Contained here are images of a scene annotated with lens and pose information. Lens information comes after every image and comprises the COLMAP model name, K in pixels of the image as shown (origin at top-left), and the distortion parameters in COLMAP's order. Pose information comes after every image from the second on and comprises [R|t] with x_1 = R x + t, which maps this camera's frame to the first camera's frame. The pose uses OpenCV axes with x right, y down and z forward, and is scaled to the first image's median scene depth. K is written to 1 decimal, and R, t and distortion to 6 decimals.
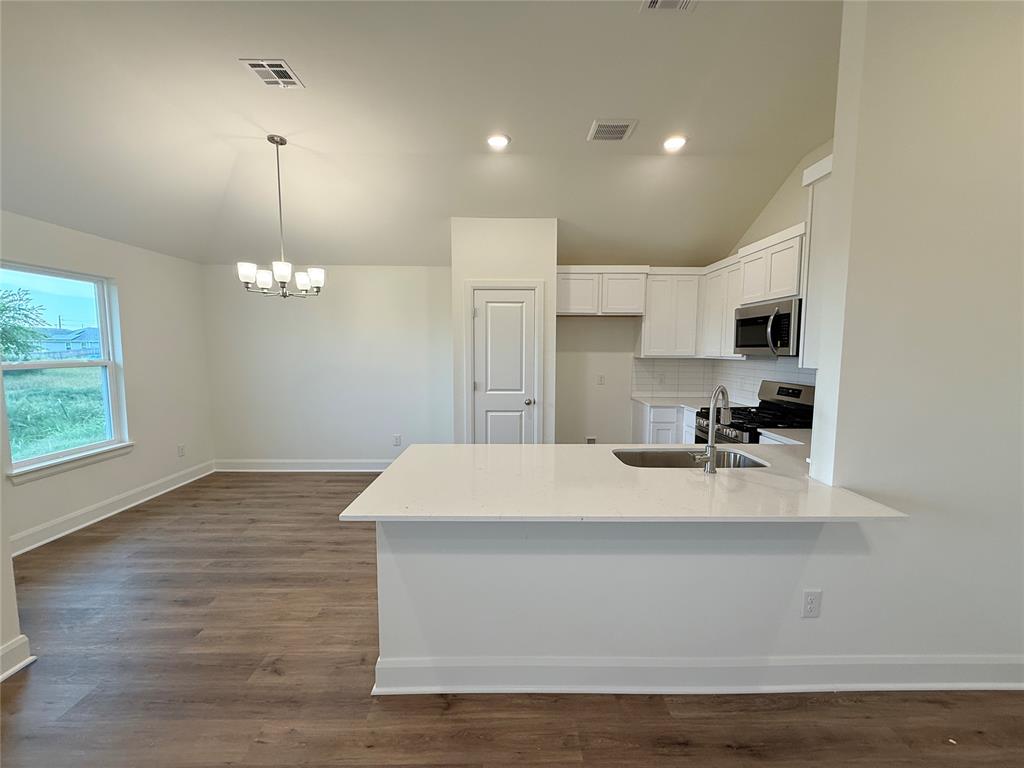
lens RADIAL K [[408.8, 0, 512.0], [0, 408.8, 384.0], [0, 0, 1]] dist [-0.002240, -0.000131]
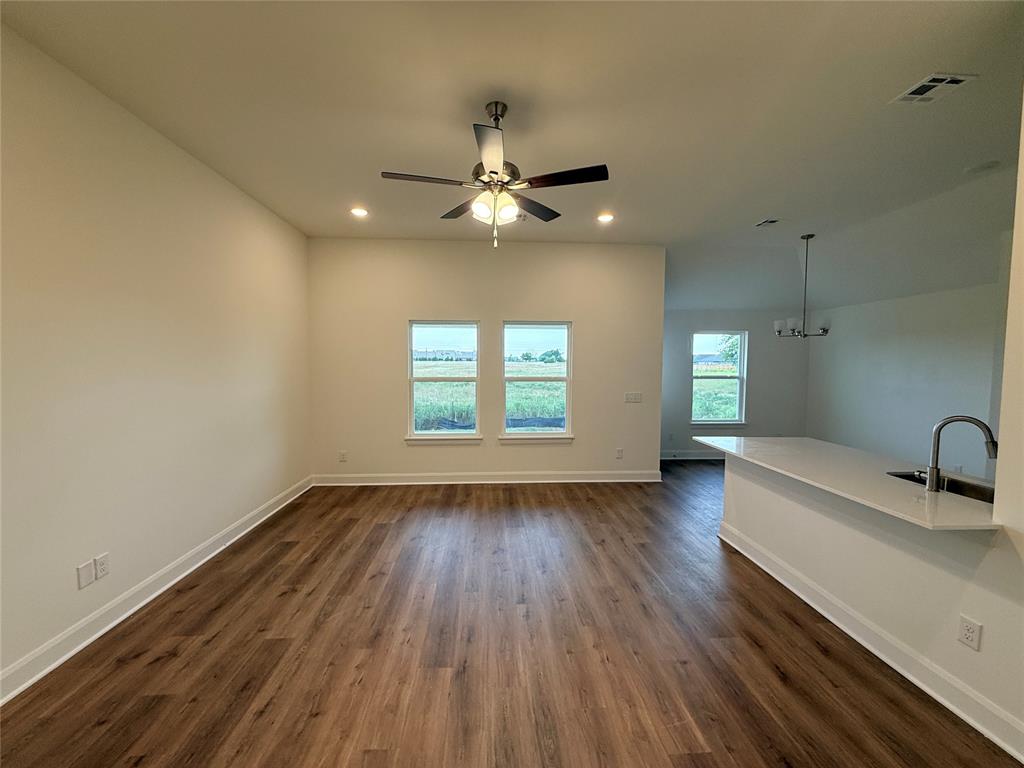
lens RADIAL K [[408.8, 0, 512.0], [0, 408.8, 384.0], [0, 0, 1]] dist [-0.002240, -0.000131]
pose [[0.057814, 0.054675, -0.996829, 1.280981], [-0.092863, 0.994465, 0.049160, -0.025518], [0.993999, 0.089727, 0.062571, -0.211021]]
